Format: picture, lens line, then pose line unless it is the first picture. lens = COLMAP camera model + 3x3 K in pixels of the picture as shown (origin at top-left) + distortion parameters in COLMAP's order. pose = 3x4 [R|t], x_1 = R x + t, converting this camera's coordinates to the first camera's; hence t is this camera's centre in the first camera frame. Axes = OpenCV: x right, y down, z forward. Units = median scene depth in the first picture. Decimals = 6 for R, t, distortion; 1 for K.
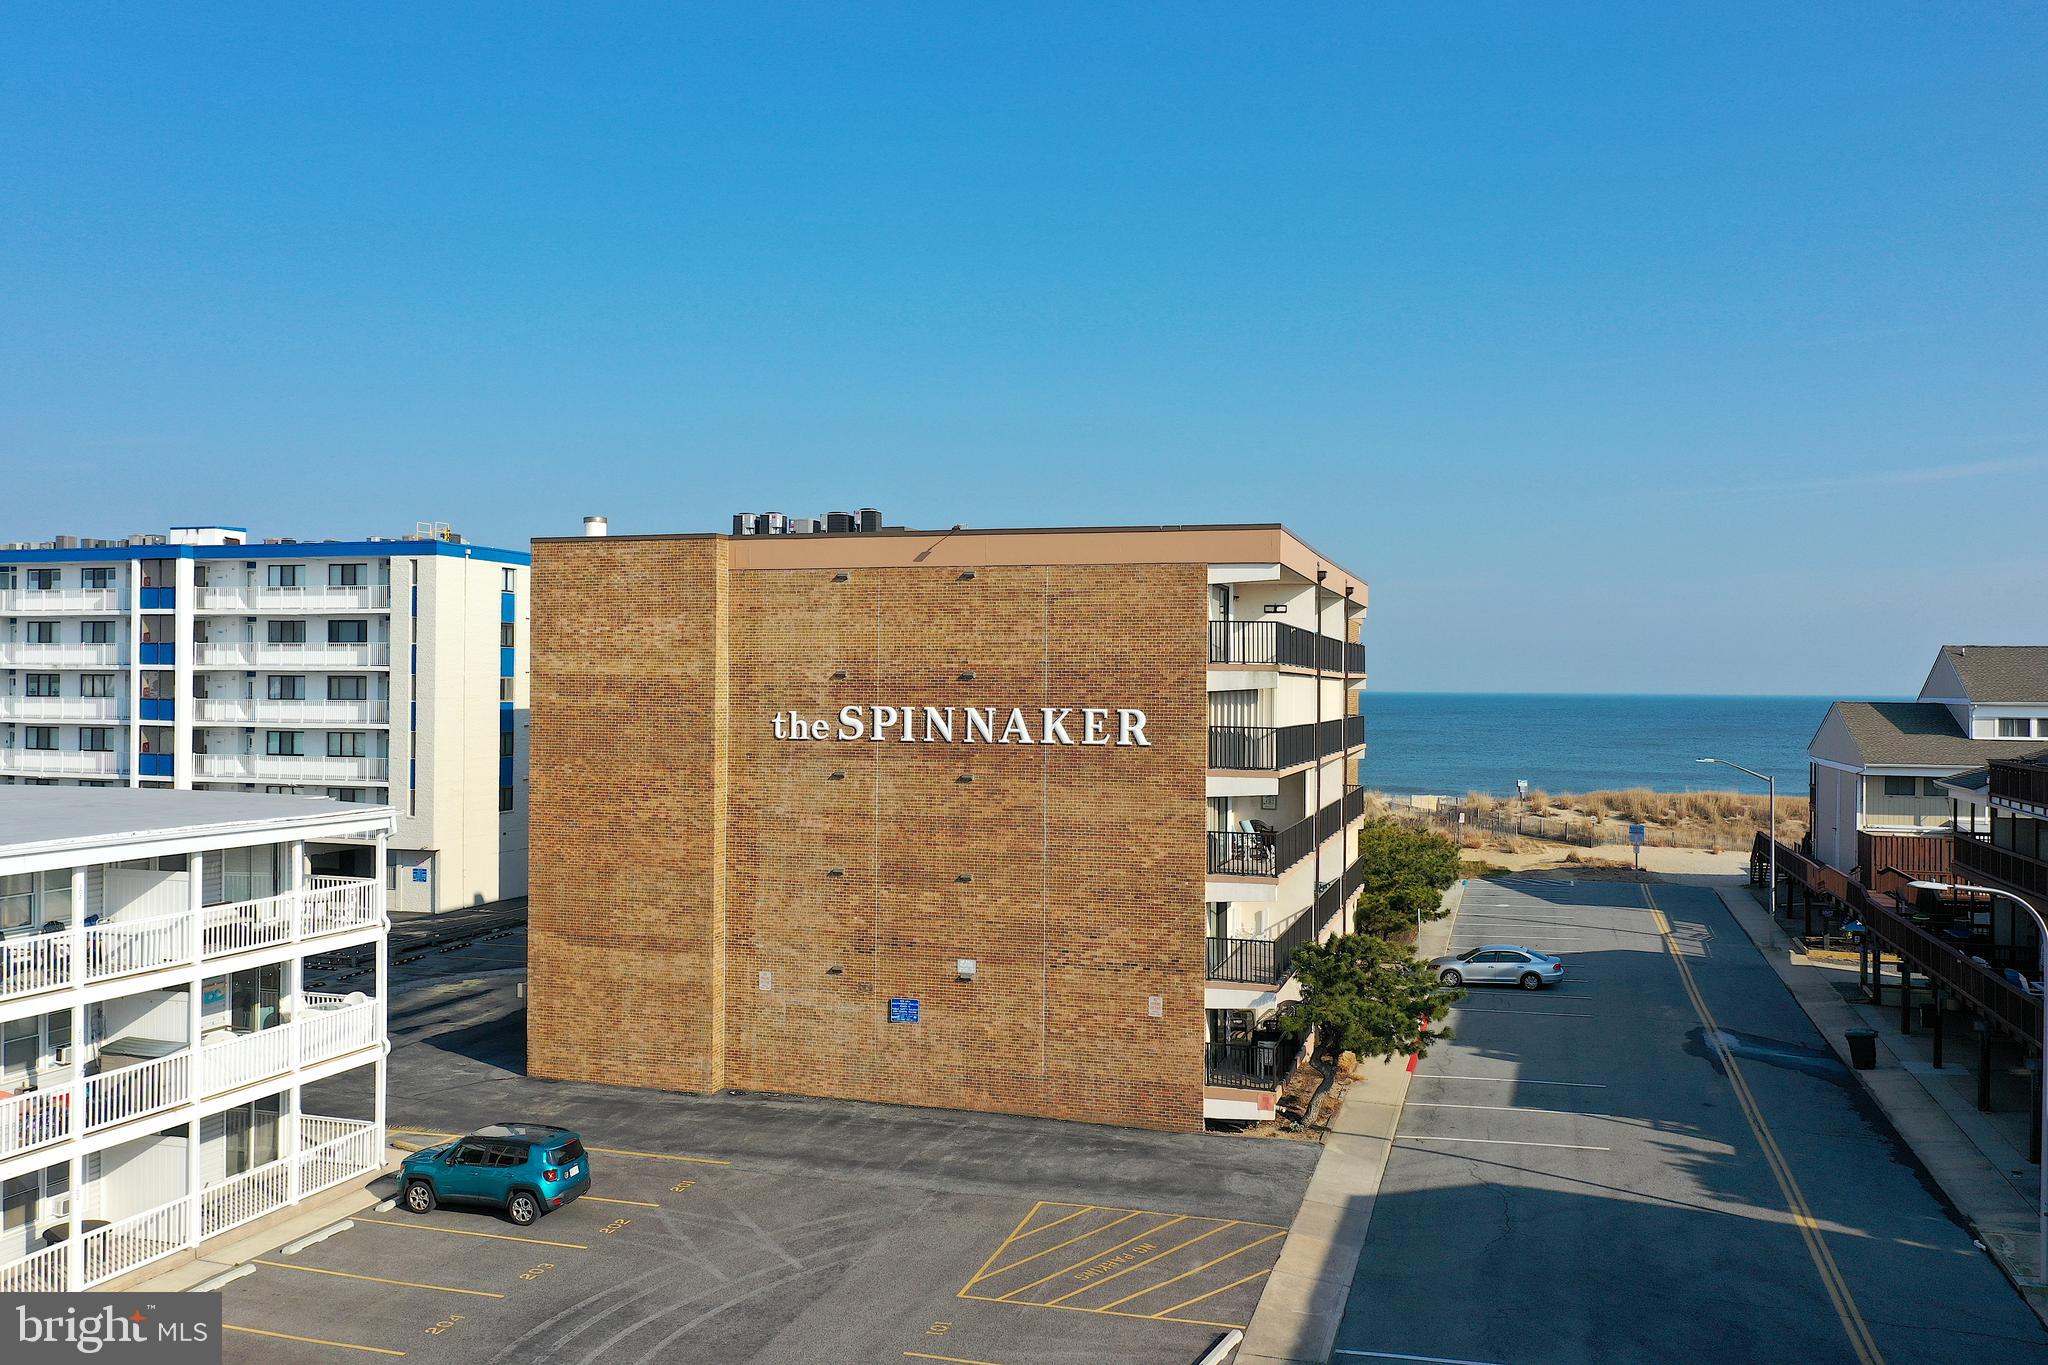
lens RADIAL K [[1624.7, 0, 1029.2], [0, 1624.7, 681.4], [0, 0, 1]] dist [-0.002367, 0.000726]
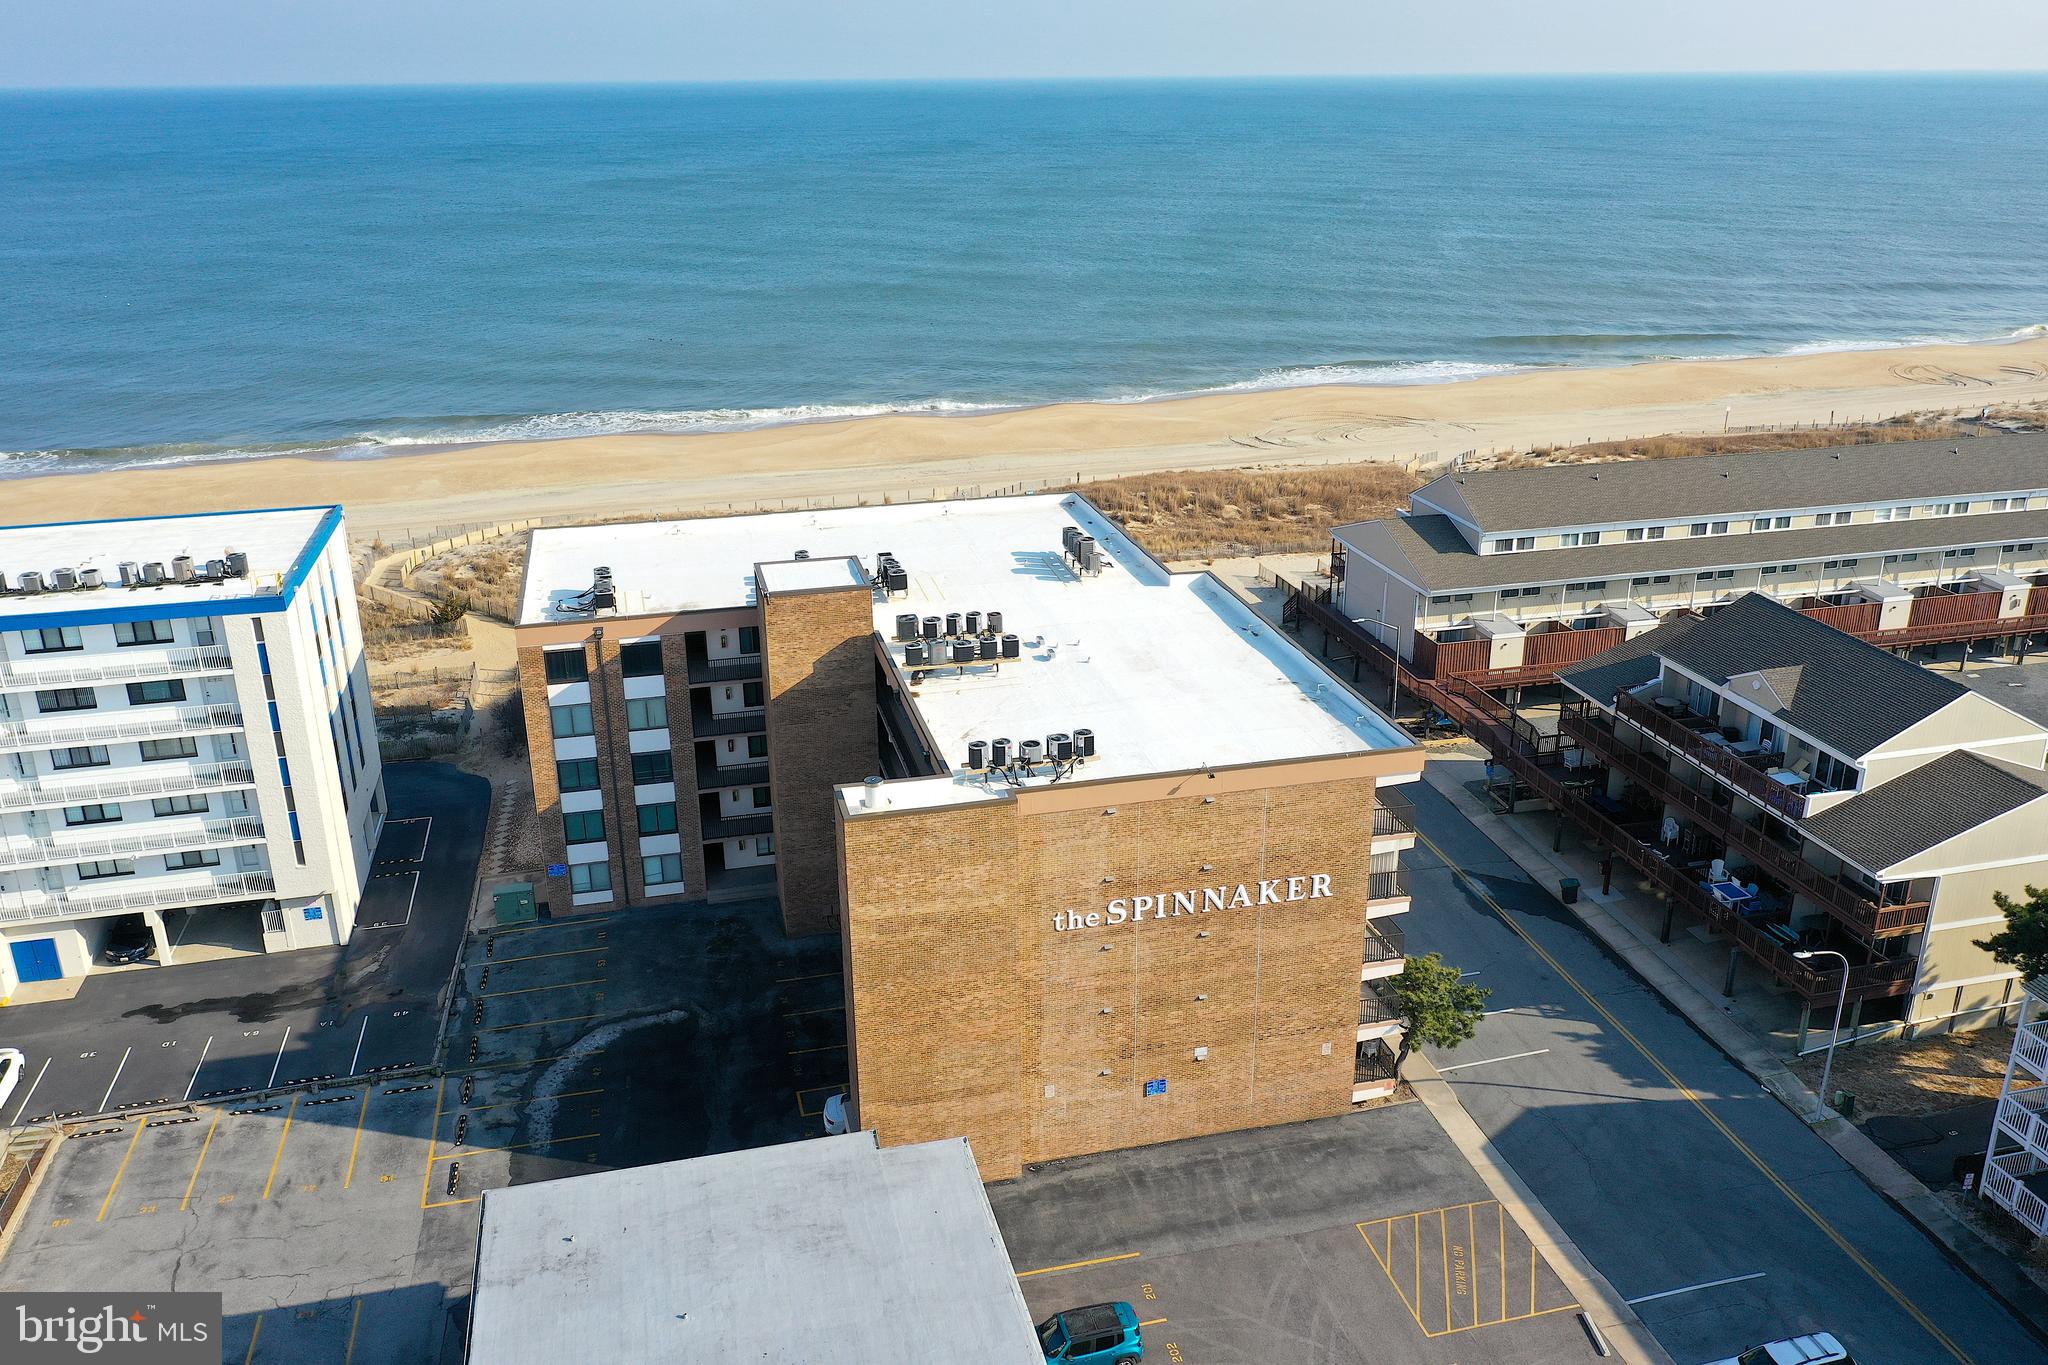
lens RADIAL K [[1624.7, 0, 1027.9], [0, 1624.7, 682.1], [0, 0, 1]] dist [-0.002367, 0.000726]
pose [[0.857258, -0.195110, 0.476487, -0.777918], [0.013675, 0.933723, 0.357734, -0.632849], [-0.514705, -0.300154, 0.803111, 0.034871]]
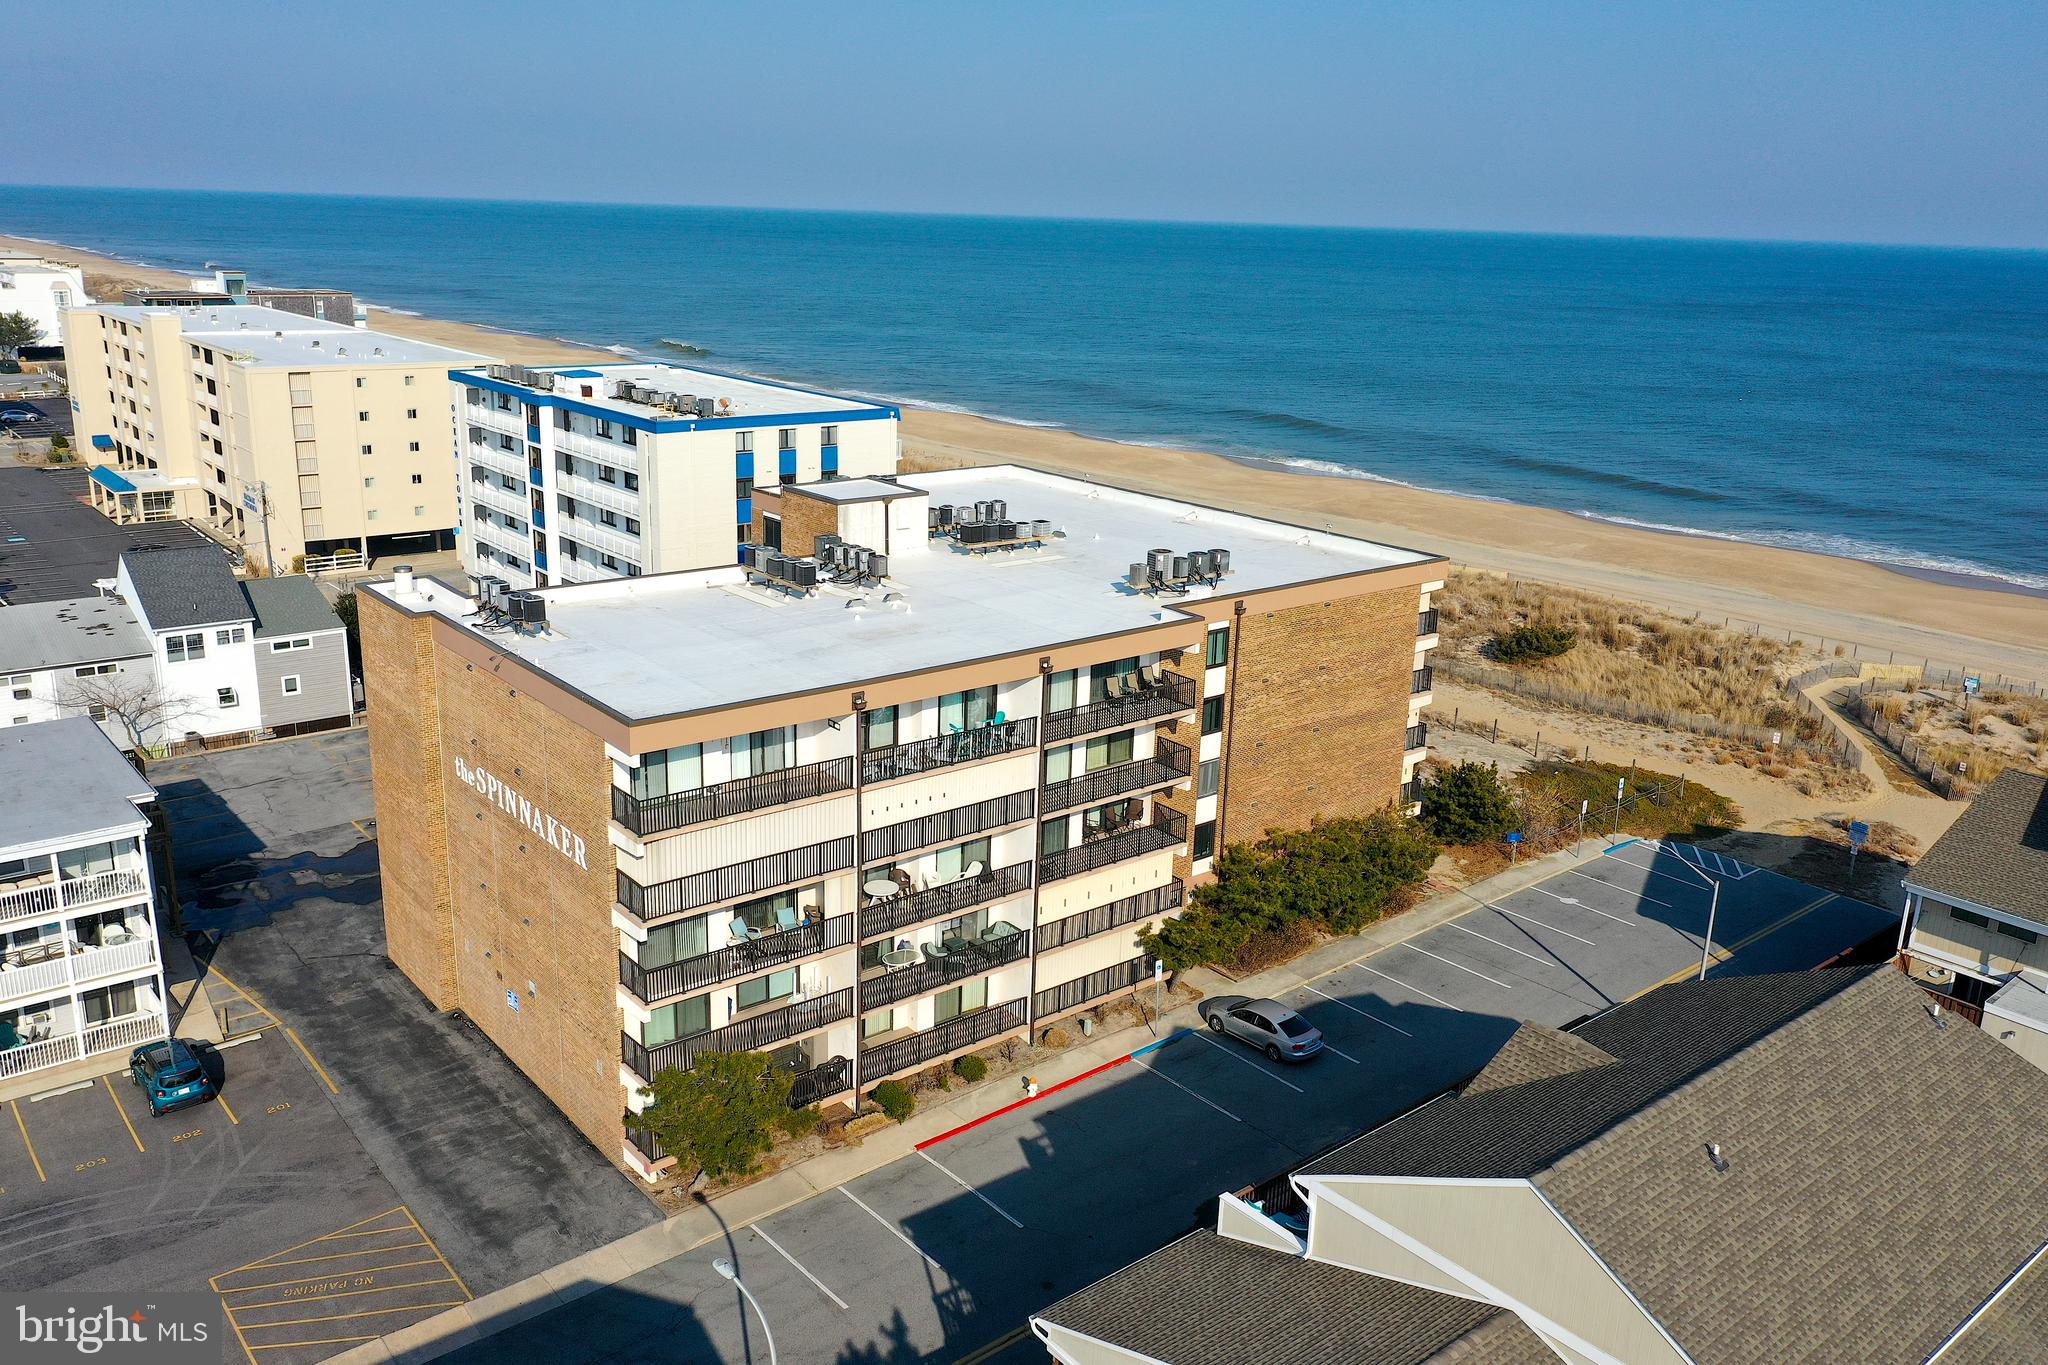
lens RADIAL K [[1624.7, 0, 1027.7], [0, 1624.7, 680.1], [0, 0, 1]] dist [-0.002367, 0.000726]
pose [[0.835134, 0.169212, -0.523372, 0.912354], [-0.021954, 0.961001, 0.275670, -0.415901], [0.549607, -0.218732, 0.806280, 0.234835]]
